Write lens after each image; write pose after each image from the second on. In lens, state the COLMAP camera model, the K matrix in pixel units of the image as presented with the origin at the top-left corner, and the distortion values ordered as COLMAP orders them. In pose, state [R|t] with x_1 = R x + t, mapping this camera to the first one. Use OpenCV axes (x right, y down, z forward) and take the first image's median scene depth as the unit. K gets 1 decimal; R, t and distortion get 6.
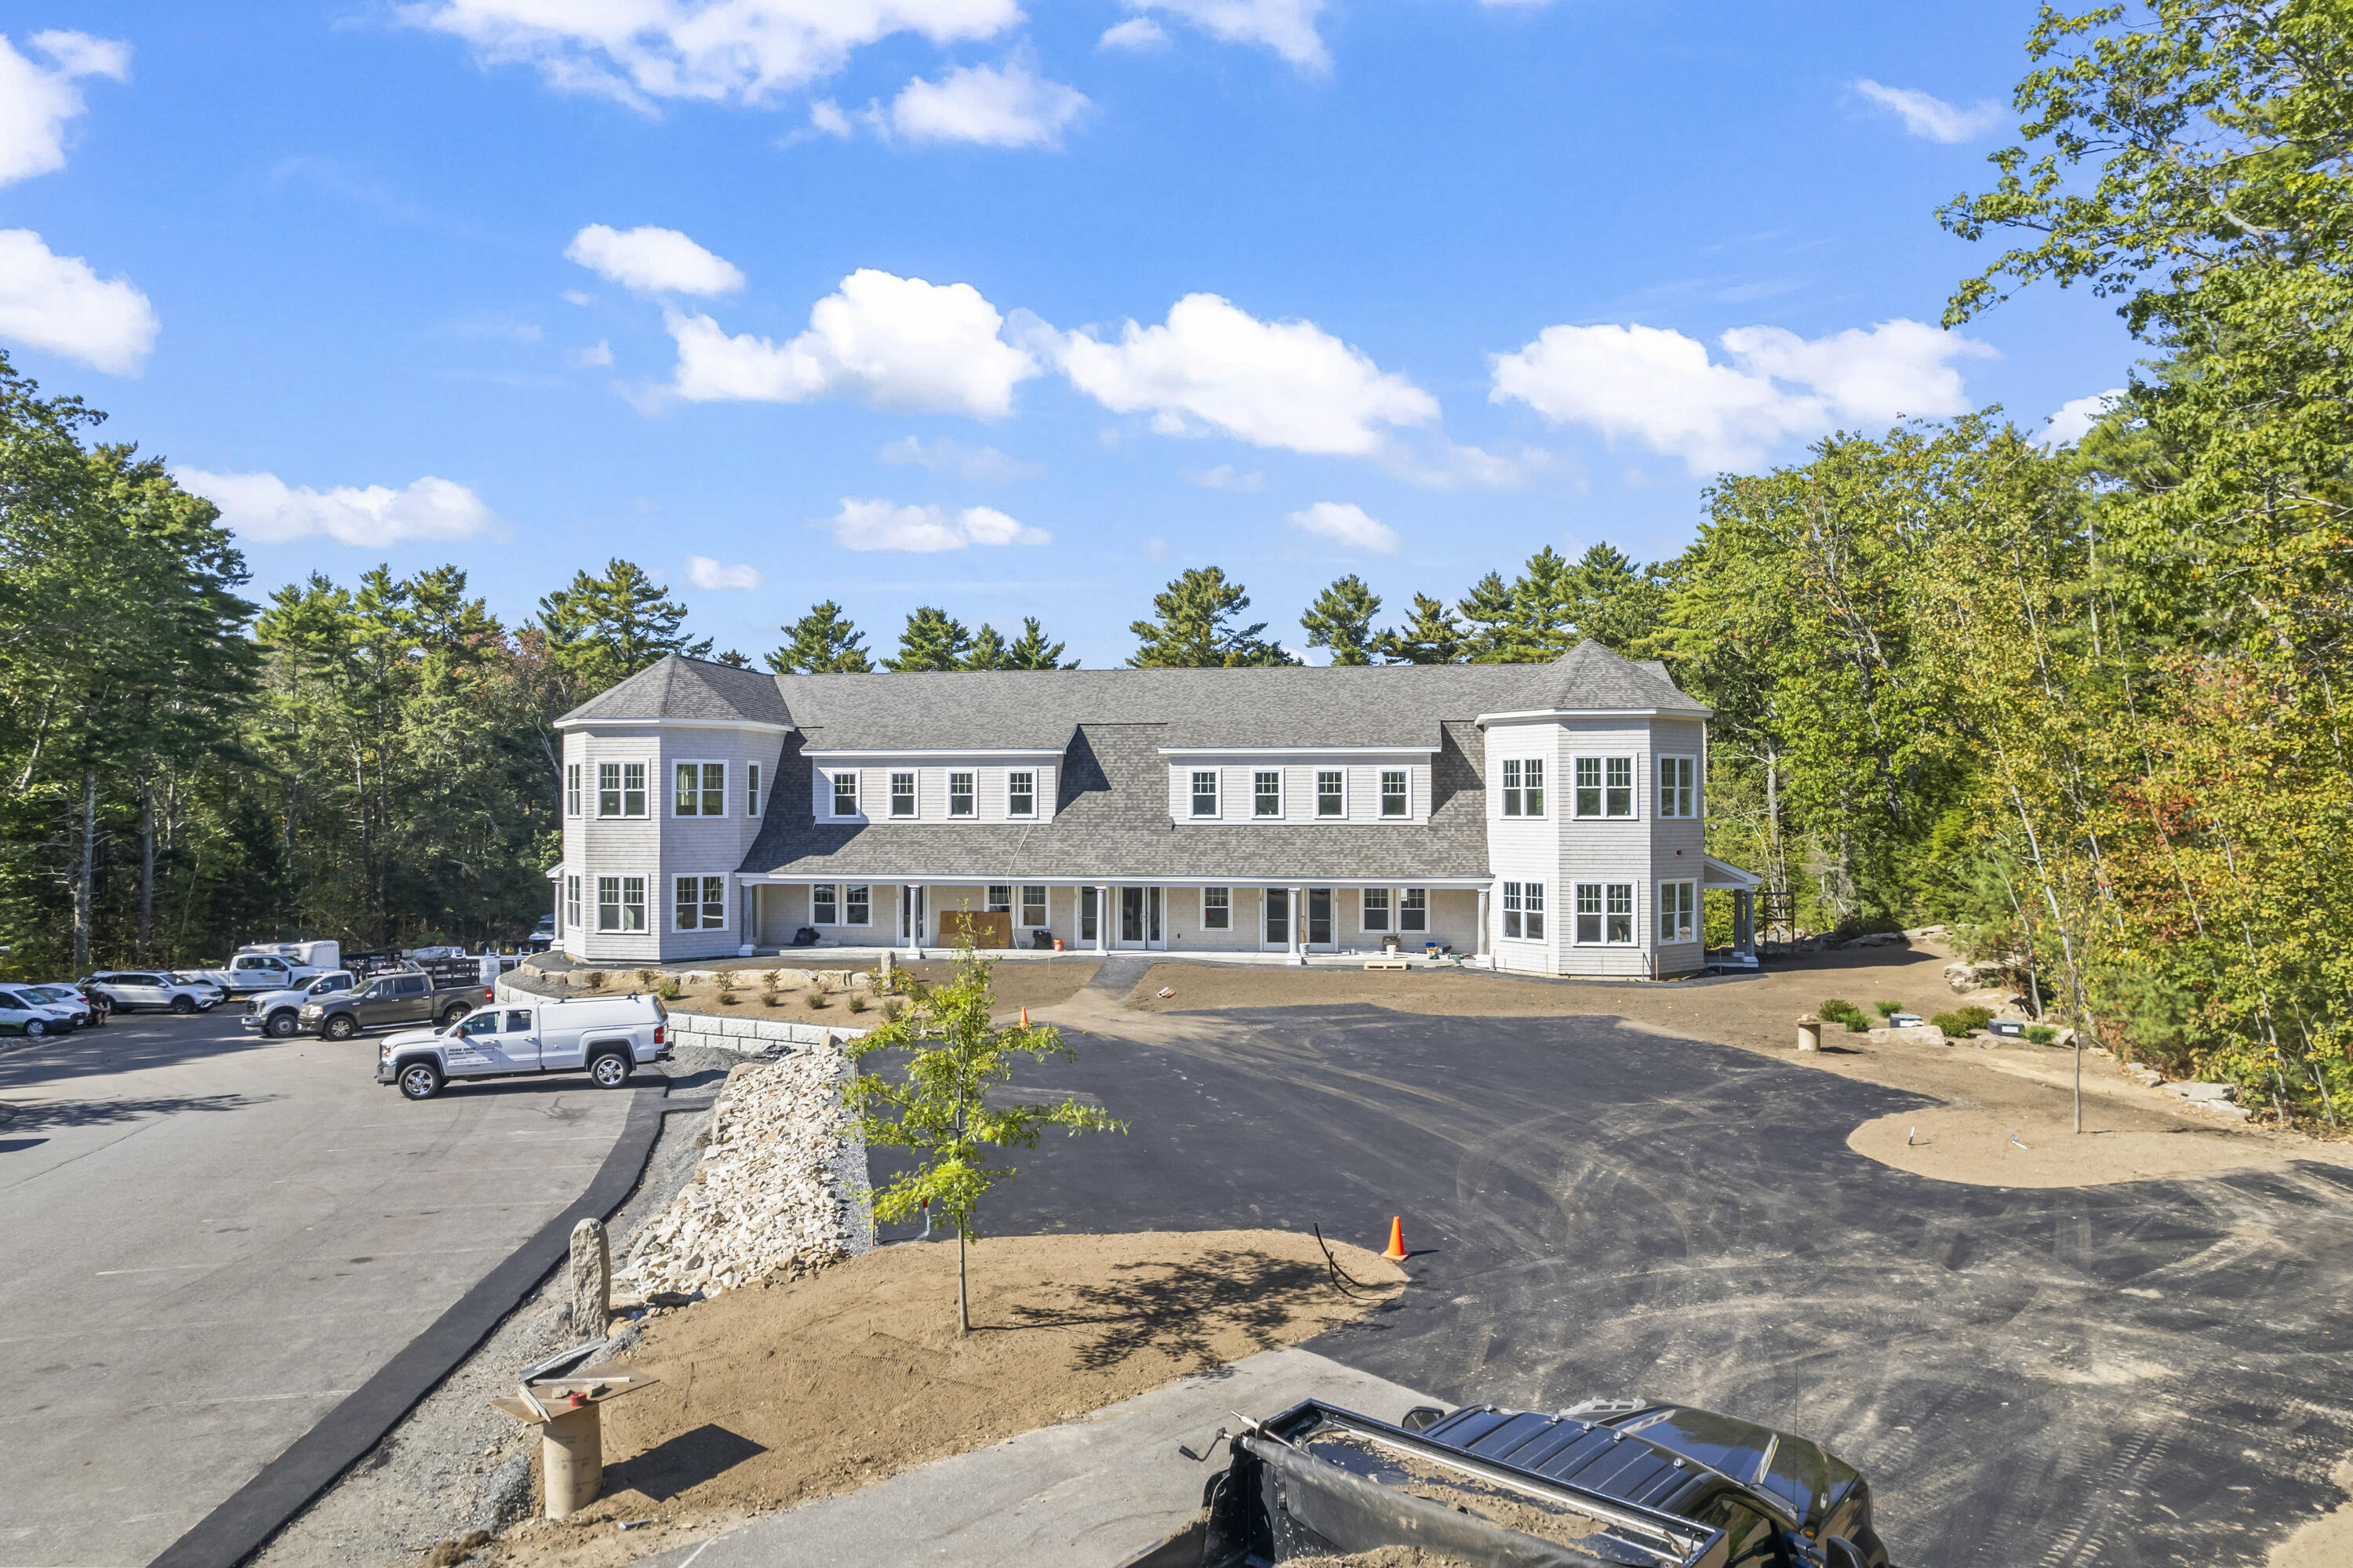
lens RADIAL K [[1514.5, 0, 1192.0], [0, 1514.5, 794.1], [0, 0, 1]] dist [-0.072506, 0.054095]
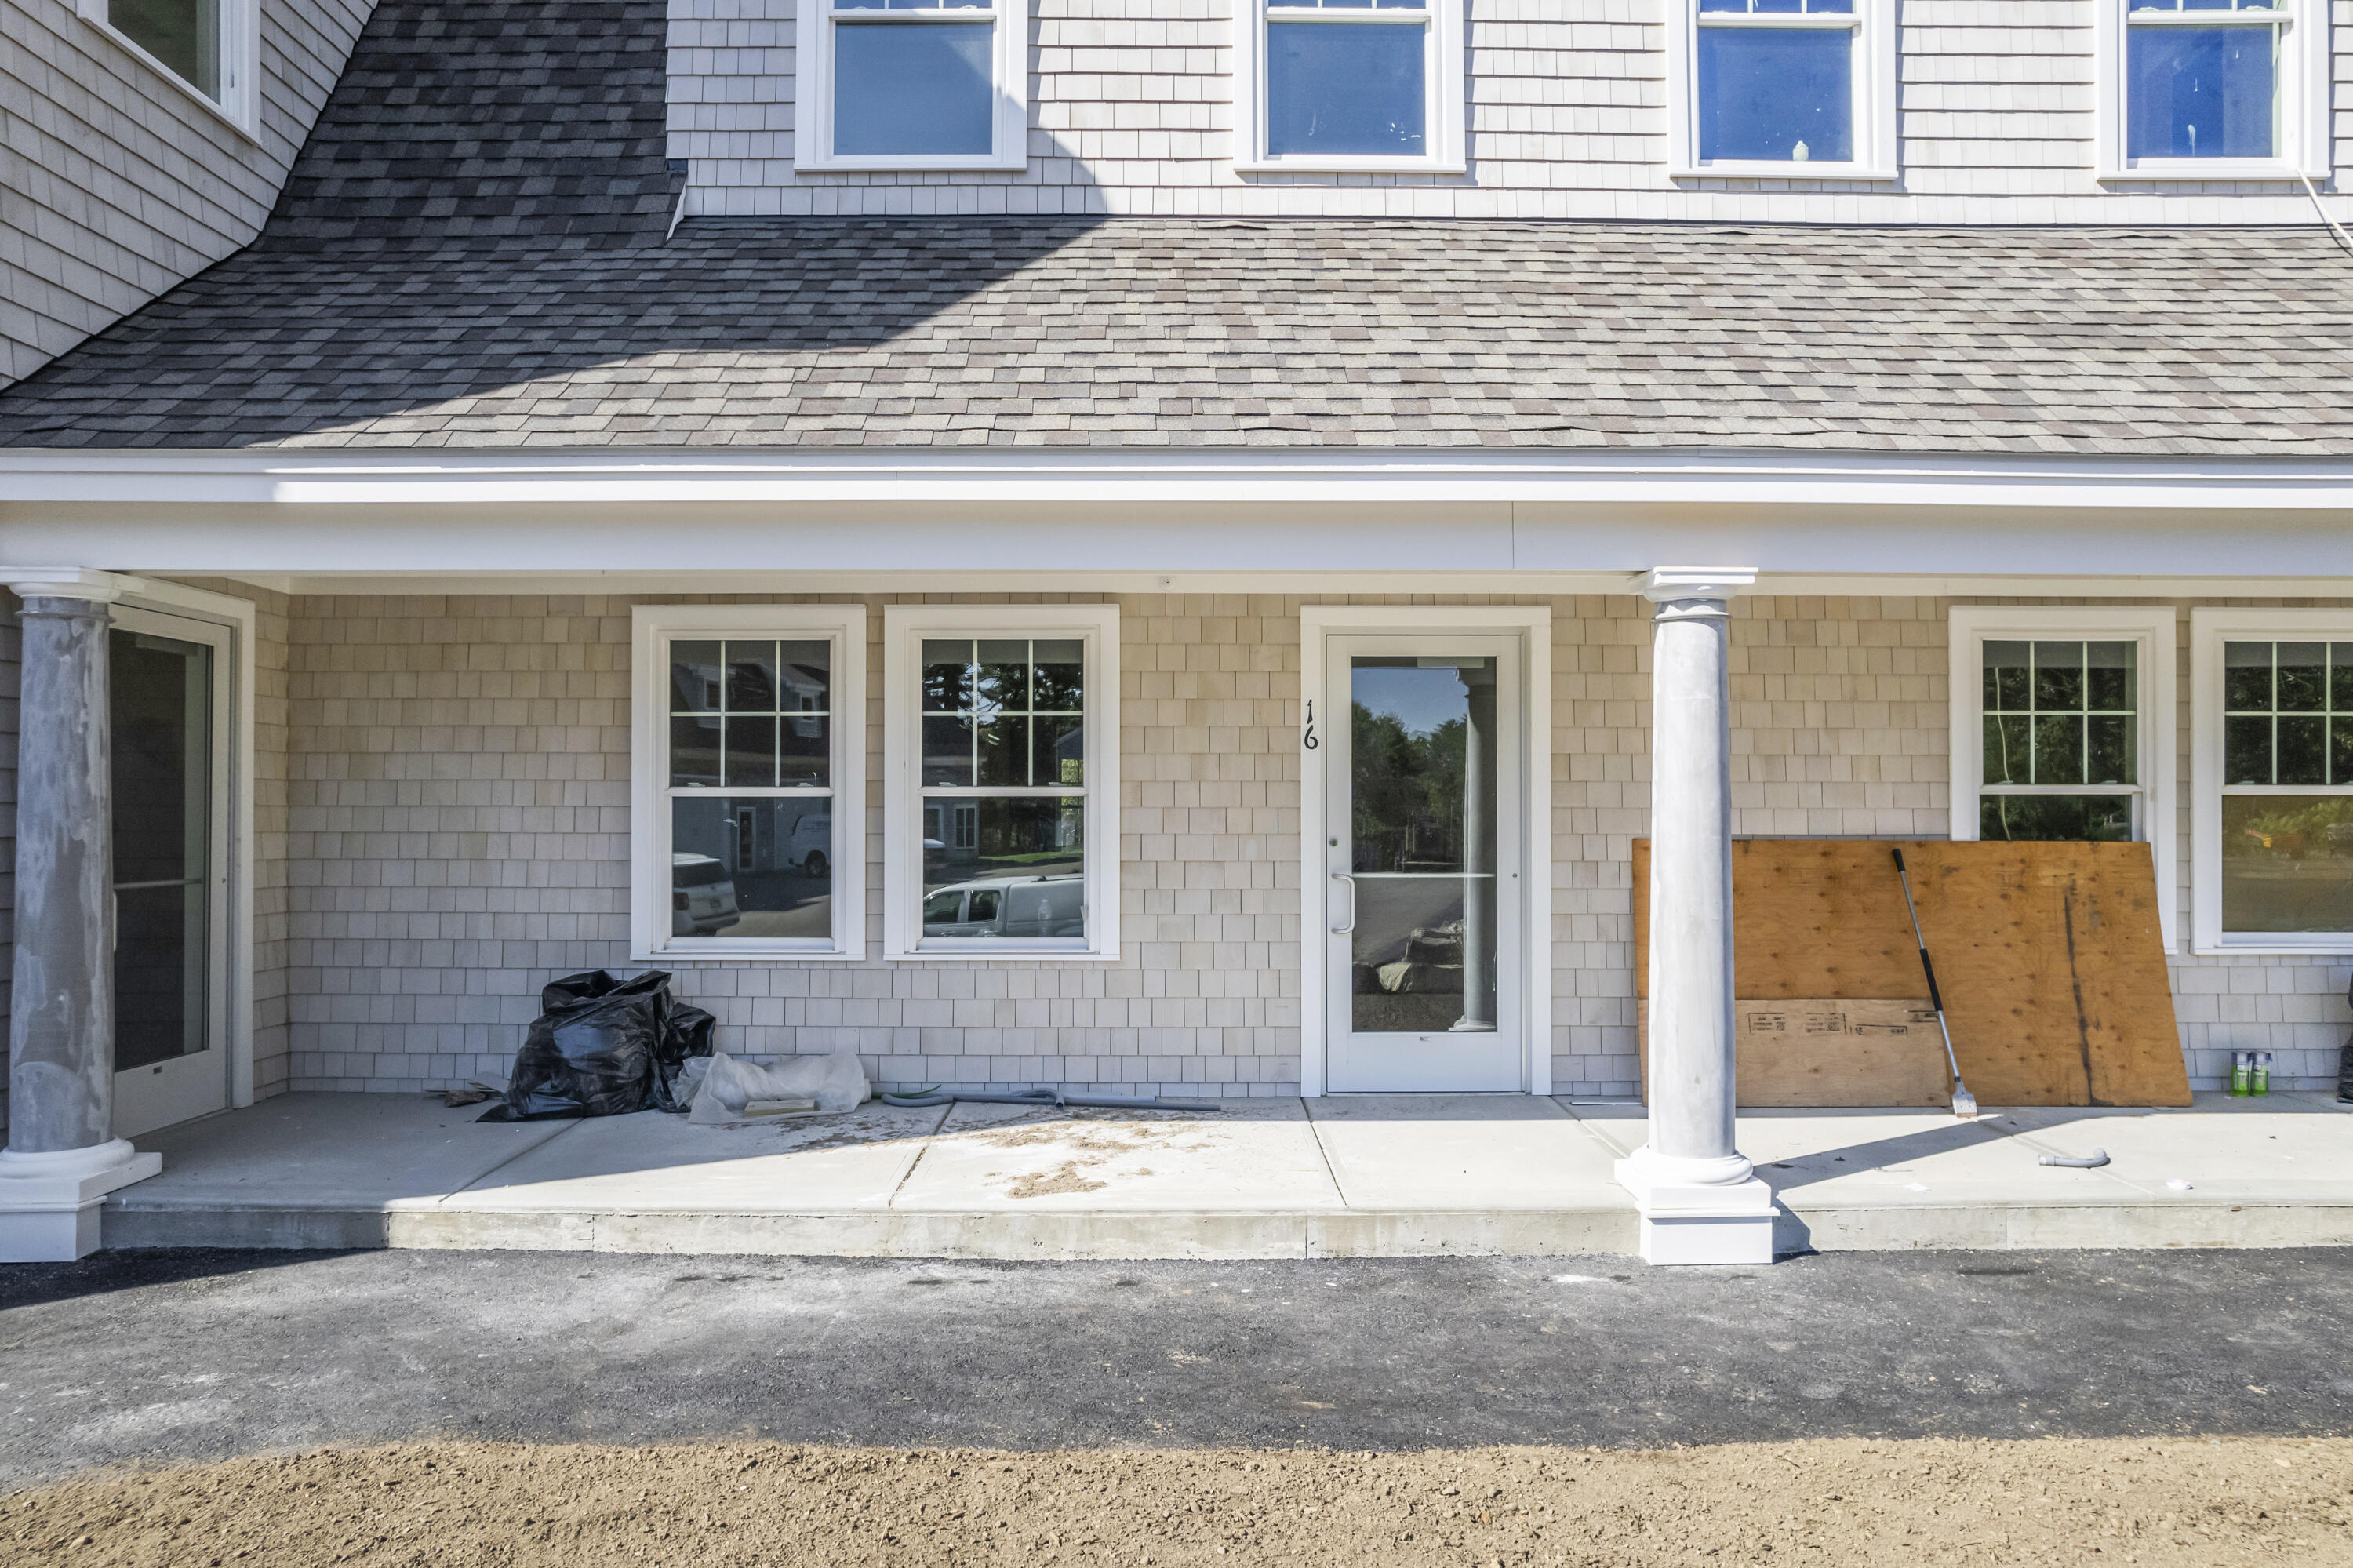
lens RADIAL K [[1514.5, 0, 1175.7], [0, 1514.5, 799.2], [0, 0, 1]] dist [-0.072506, 0.054095]
pose [[0.988720, 0.002905, 0.149751, -0.234322], [-0.002803, 0.999996, -0.000892, 0.075741], [-0.149753, 0.000463, 0.988723, 0.890441]]
